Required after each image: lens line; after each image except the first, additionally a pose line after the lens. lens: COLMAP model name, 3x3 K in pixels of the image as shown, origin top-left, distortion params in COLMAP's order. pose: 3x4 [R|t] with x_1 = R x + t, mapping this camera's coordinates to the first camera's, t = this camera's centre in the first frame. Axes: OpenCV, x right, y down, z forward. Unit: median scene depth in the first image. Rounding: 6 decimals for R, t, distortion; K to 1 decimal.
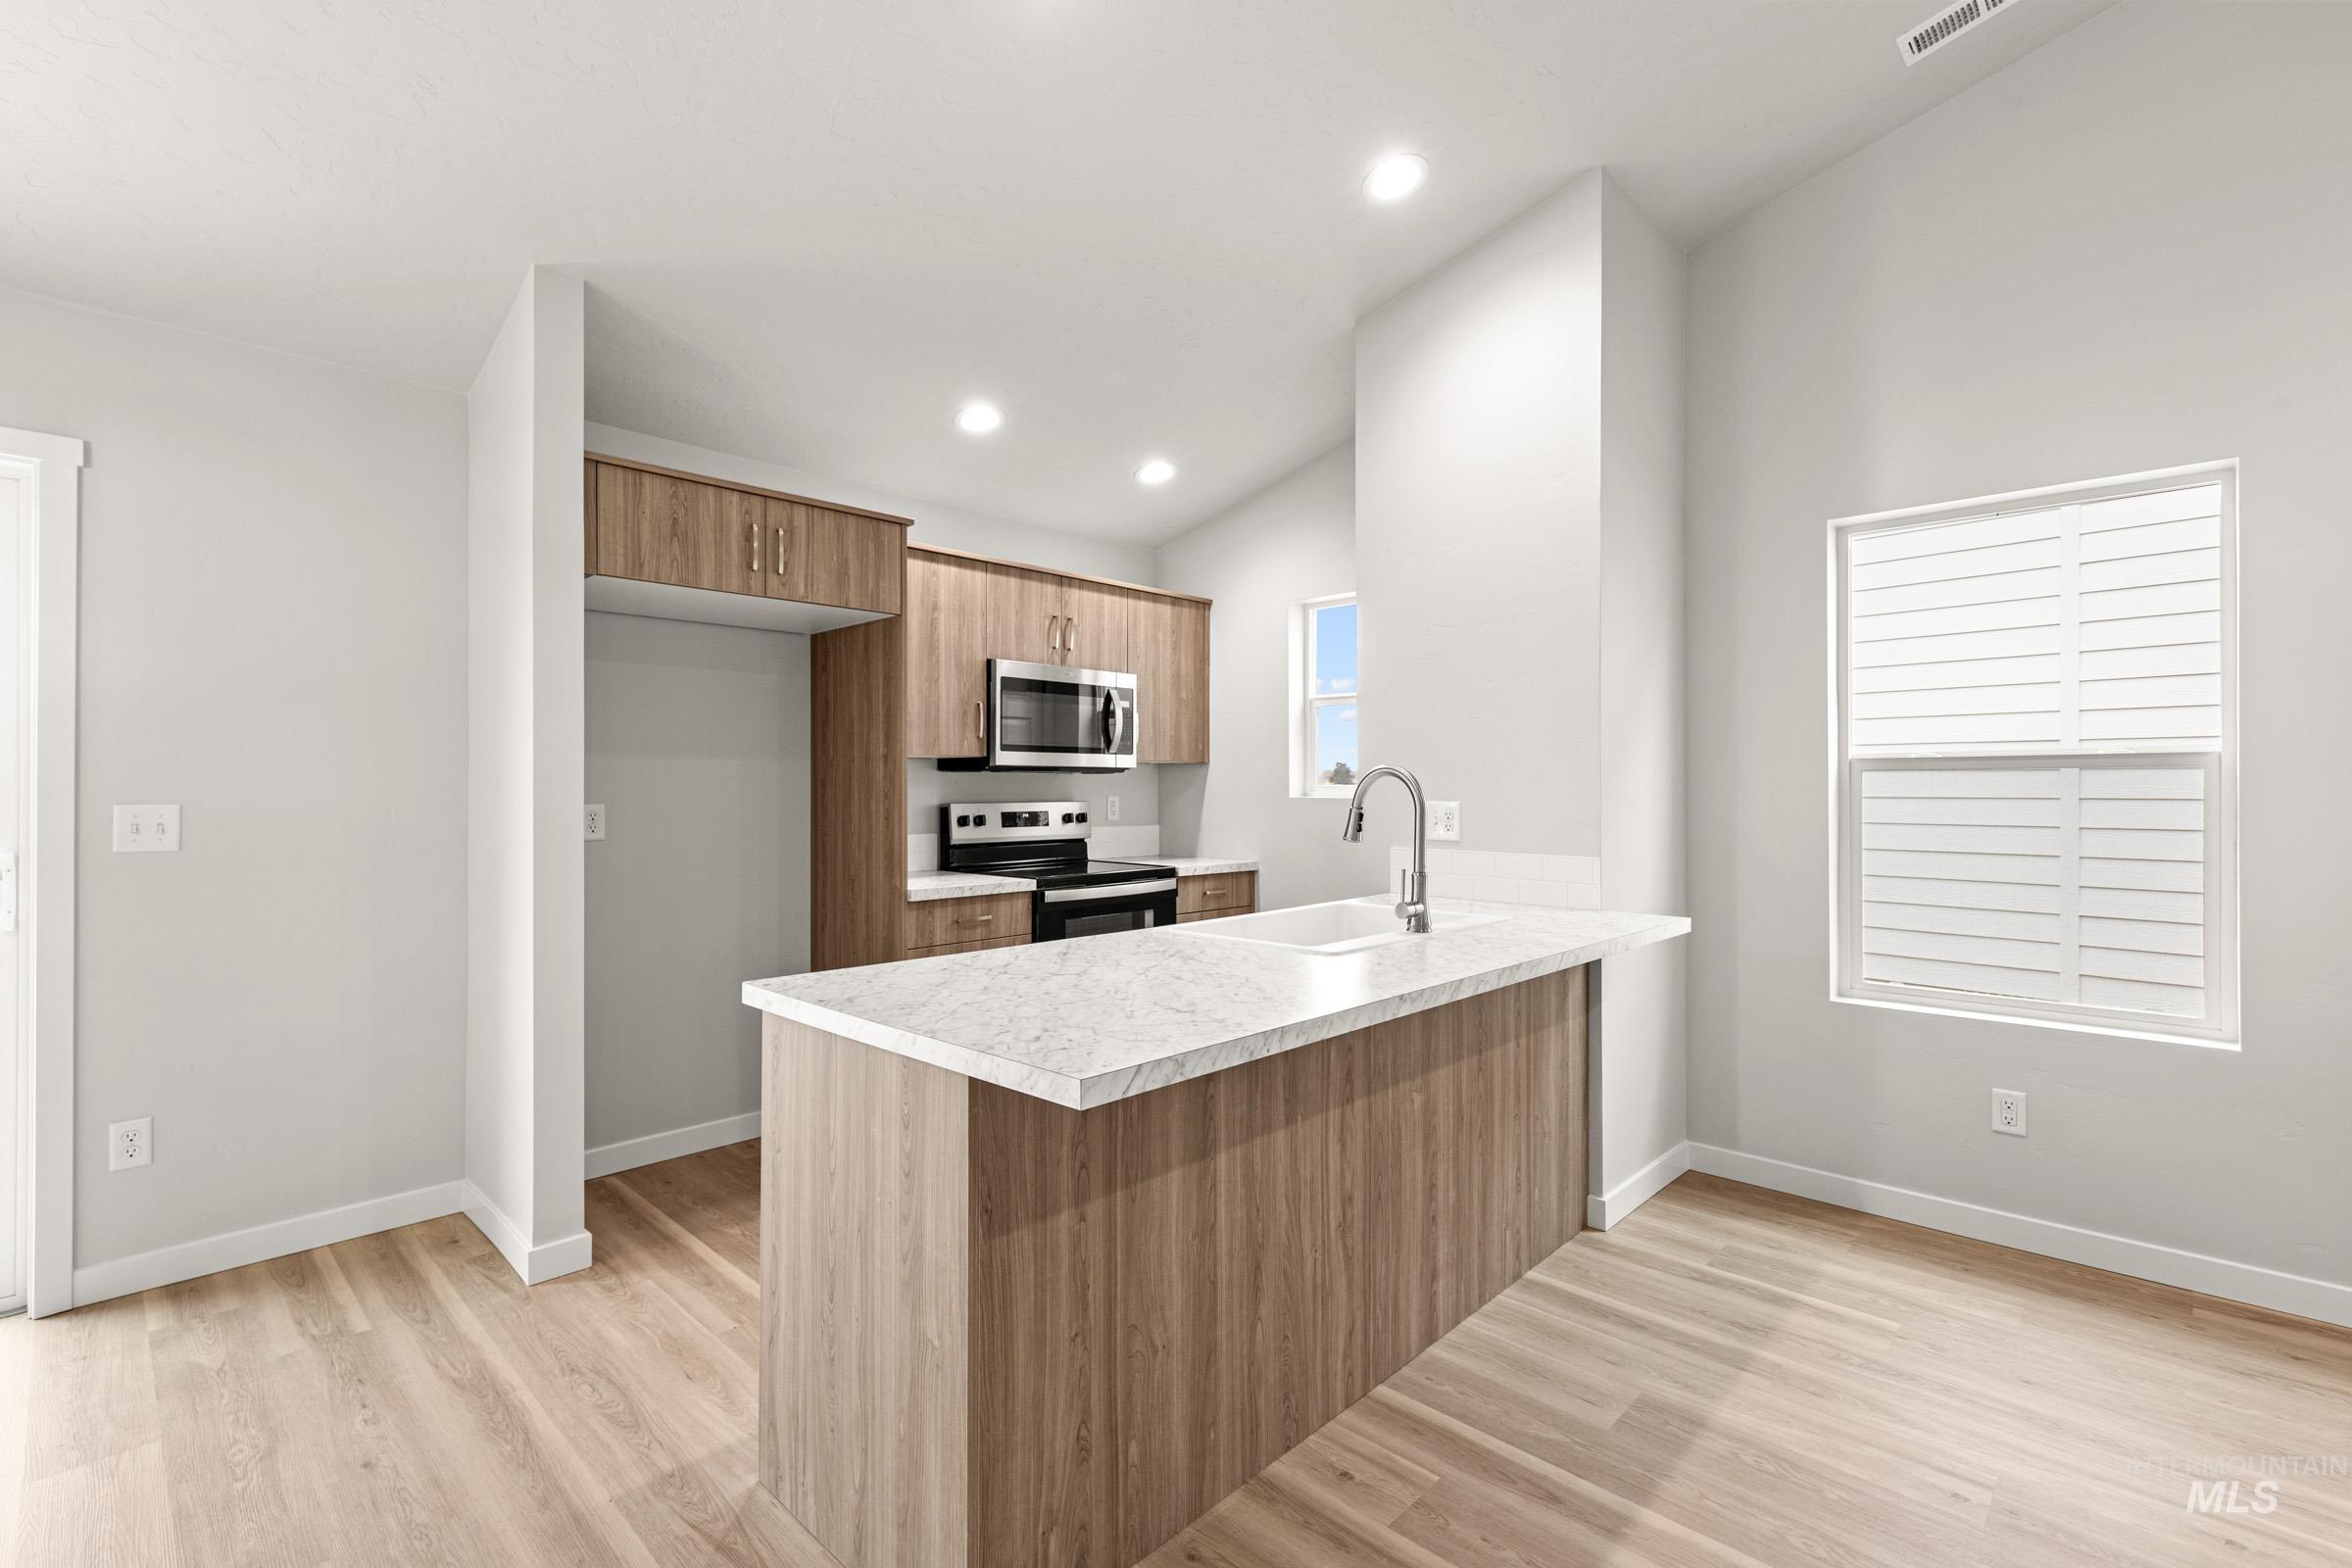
lens RADIAL K [[1056.6, 0, 1168.5], [0, 1056.6, 784.2], [0, 0, 1]] dist [0.007255, 0.000588]
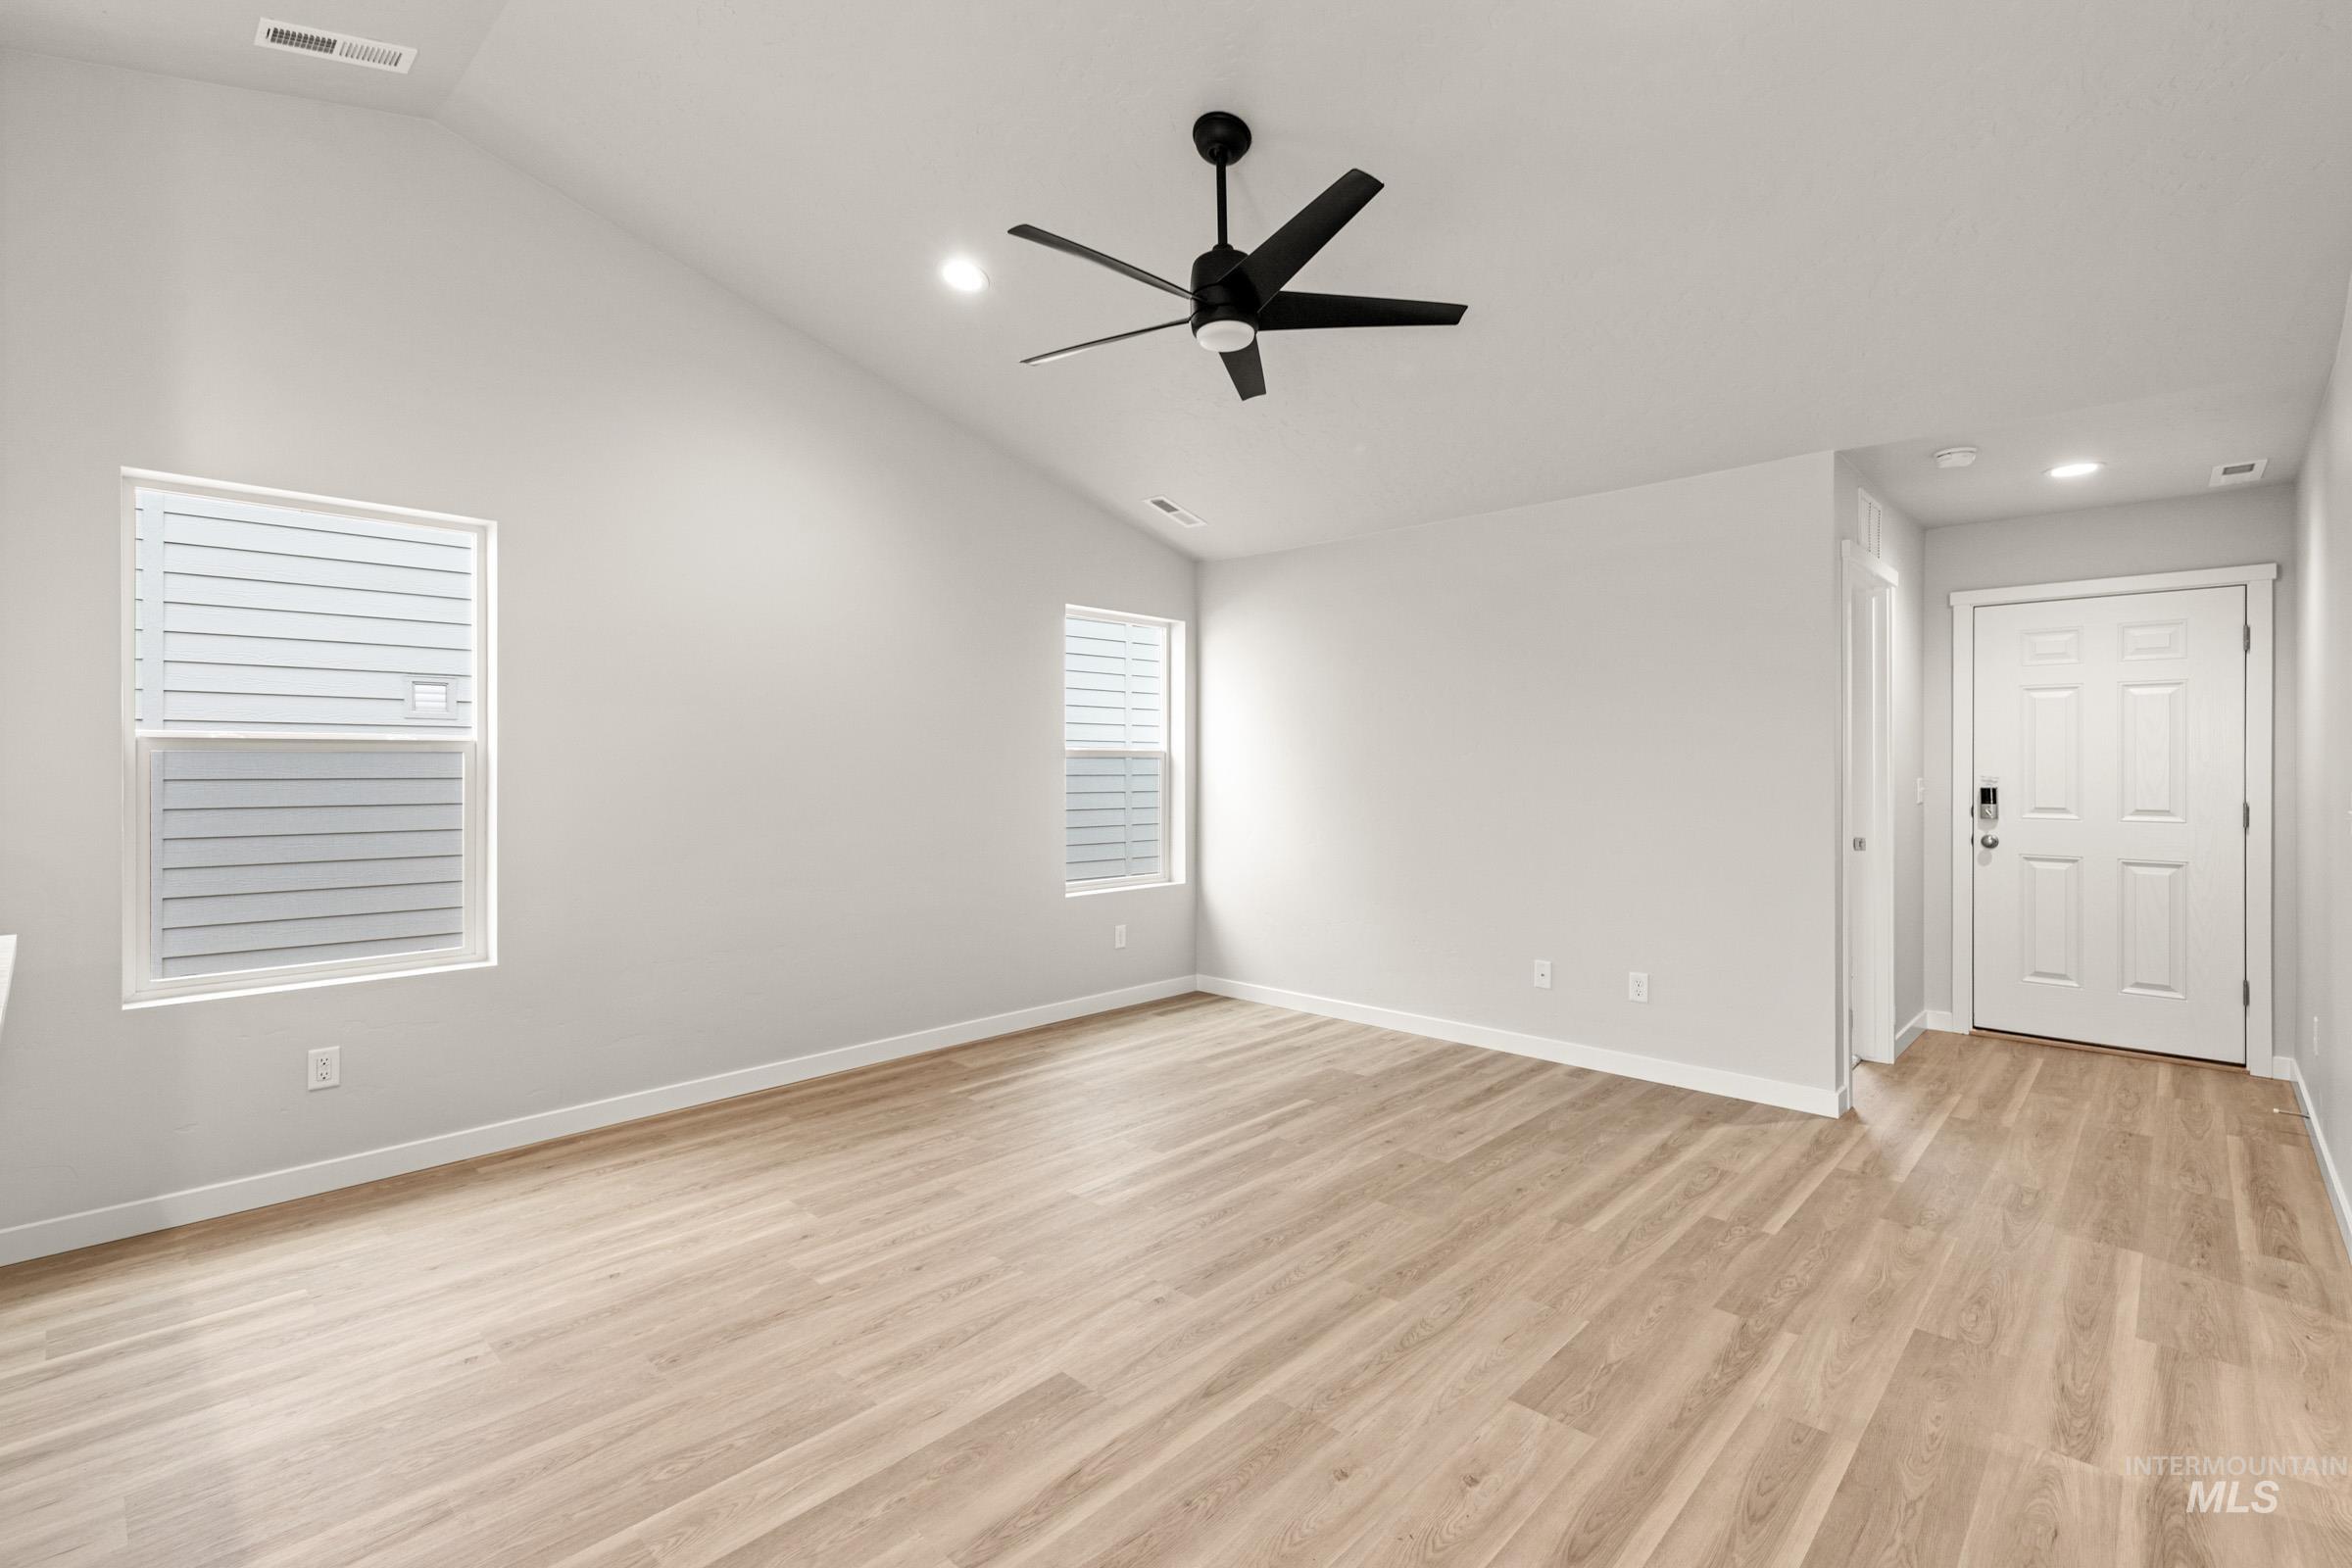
lens RADIAL K [[1056.6, 0, 1178.4], [0, 1056.6, 766.6], [0, 0, 1]] dist [0.007255, 0.000588]
pose [[-0.009087, 0.001273, 0.999958, -0.307802], [-0.001297, 0.999998, -0.001285, 0.001665], [-0.999958, -0.001308, -0.009086, 0.143006]]
